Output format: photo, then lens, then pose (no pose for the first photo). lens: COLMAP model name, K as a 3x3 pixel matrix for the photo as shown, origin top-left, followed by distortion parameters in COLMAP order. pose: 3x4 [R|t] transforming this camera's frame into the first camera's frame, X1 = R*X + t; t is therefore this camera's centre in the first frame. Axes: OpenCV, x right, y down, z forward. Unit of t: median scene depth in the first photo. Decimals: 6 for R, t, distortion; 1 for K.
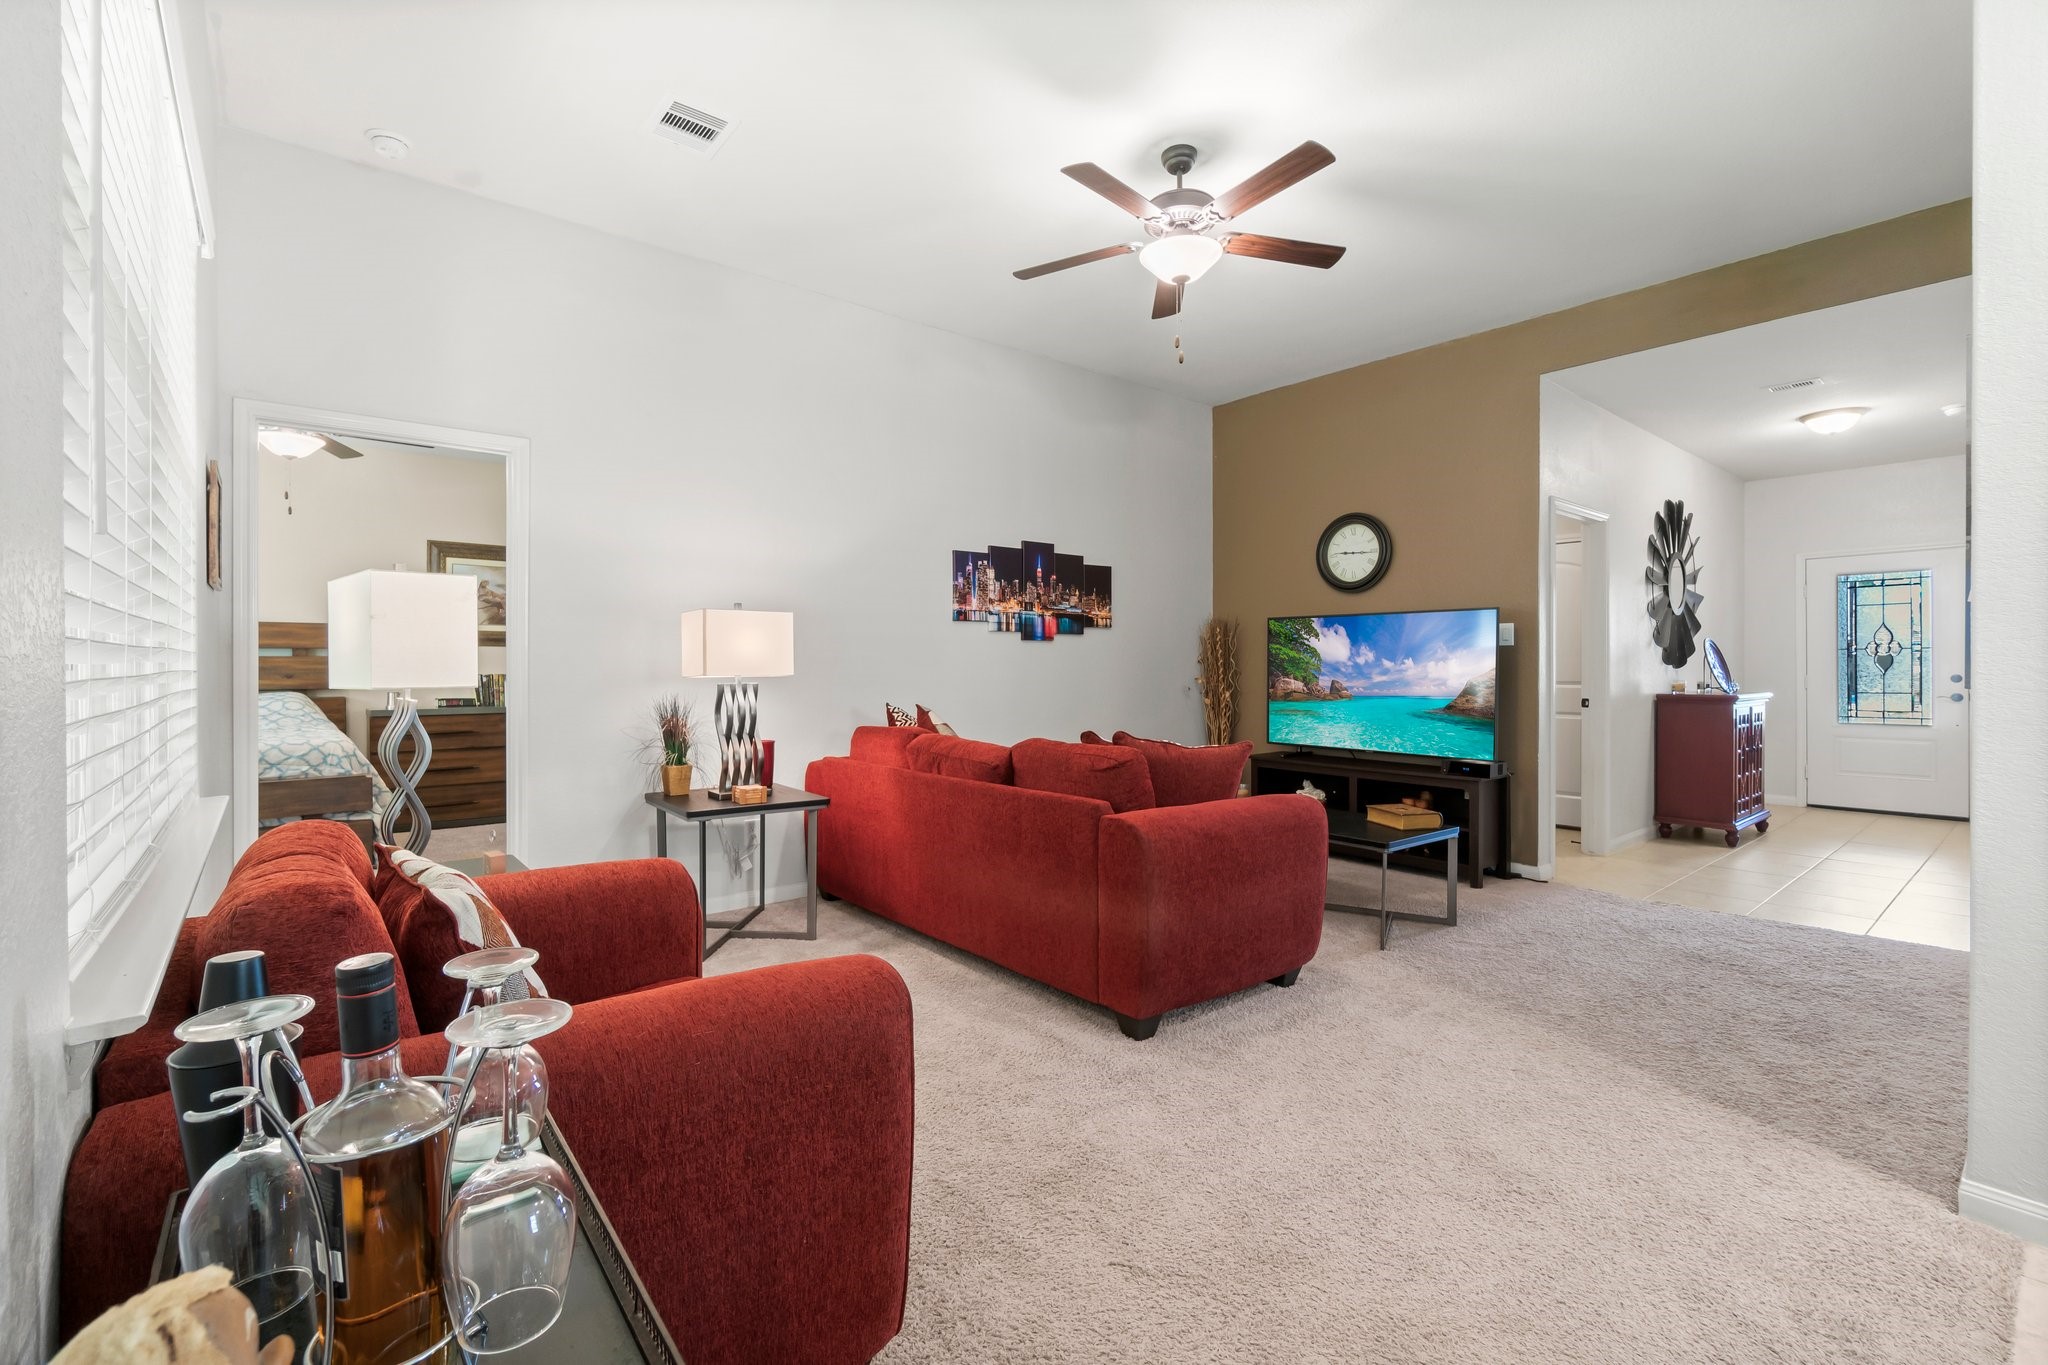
lens RADIAL K [[888.5, 0, 995.0], [0, 888.5, 663.1], [0, 0, 1]] dist [-0.000441, 0.000643]
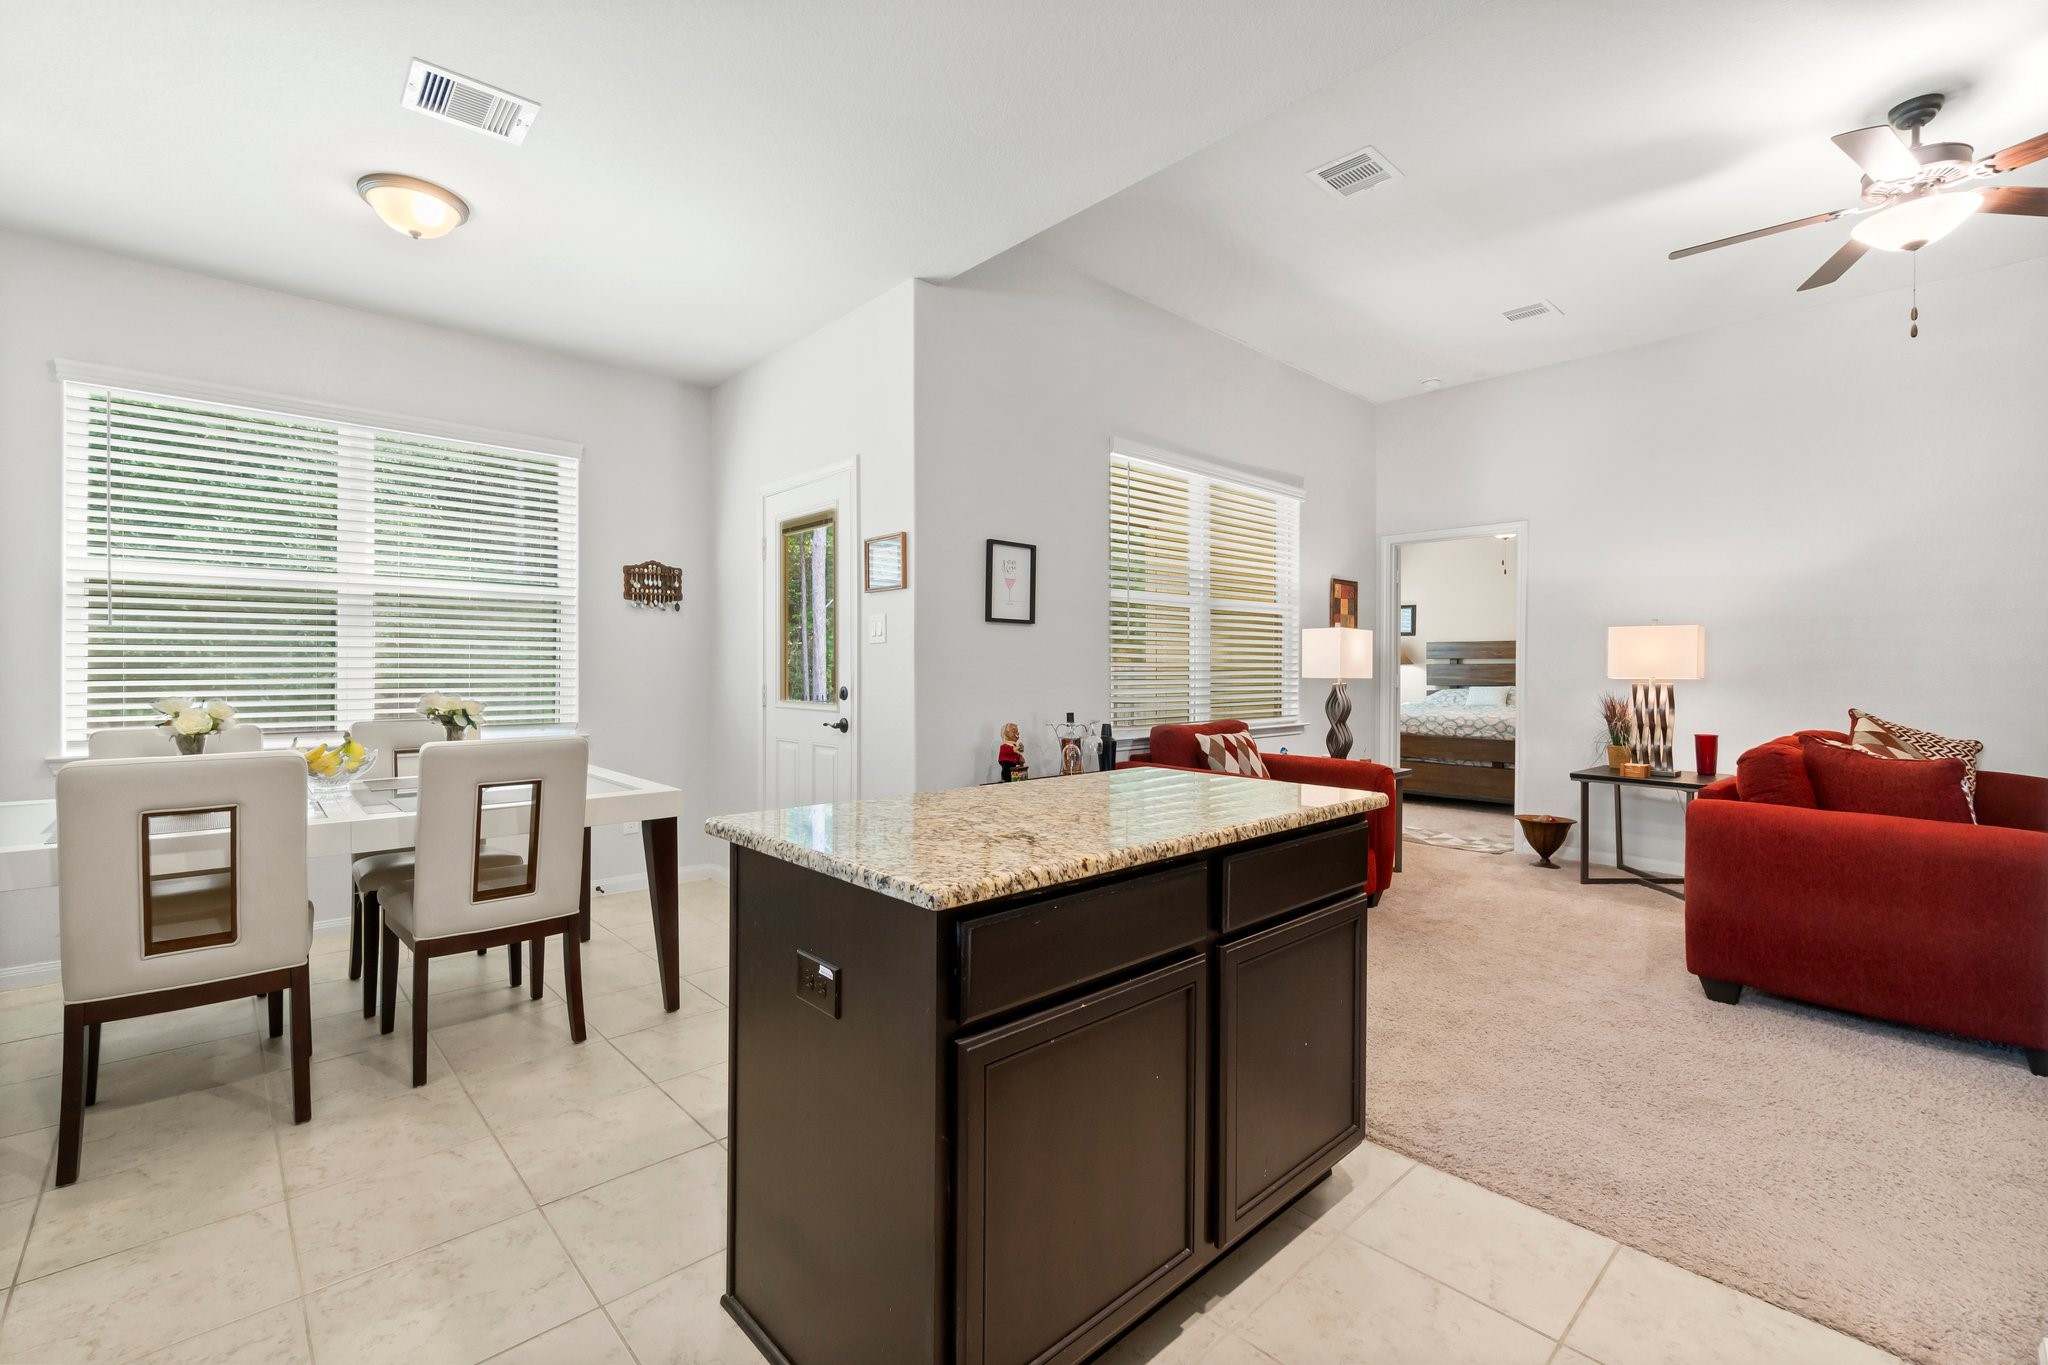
lens RADIAL K [[888.5, 0, 1005.7], [0, 888.5, 676.4], [0, 0, 1]] dist [-0.000441, 0.000643]
pose [[0.055919, 0.011107, -0.998374, 0.670329], [-0.002454, 0.999937, 0.010987, -0.000104], [0.998432, 0.001836, 0.055943, 0.018605]]
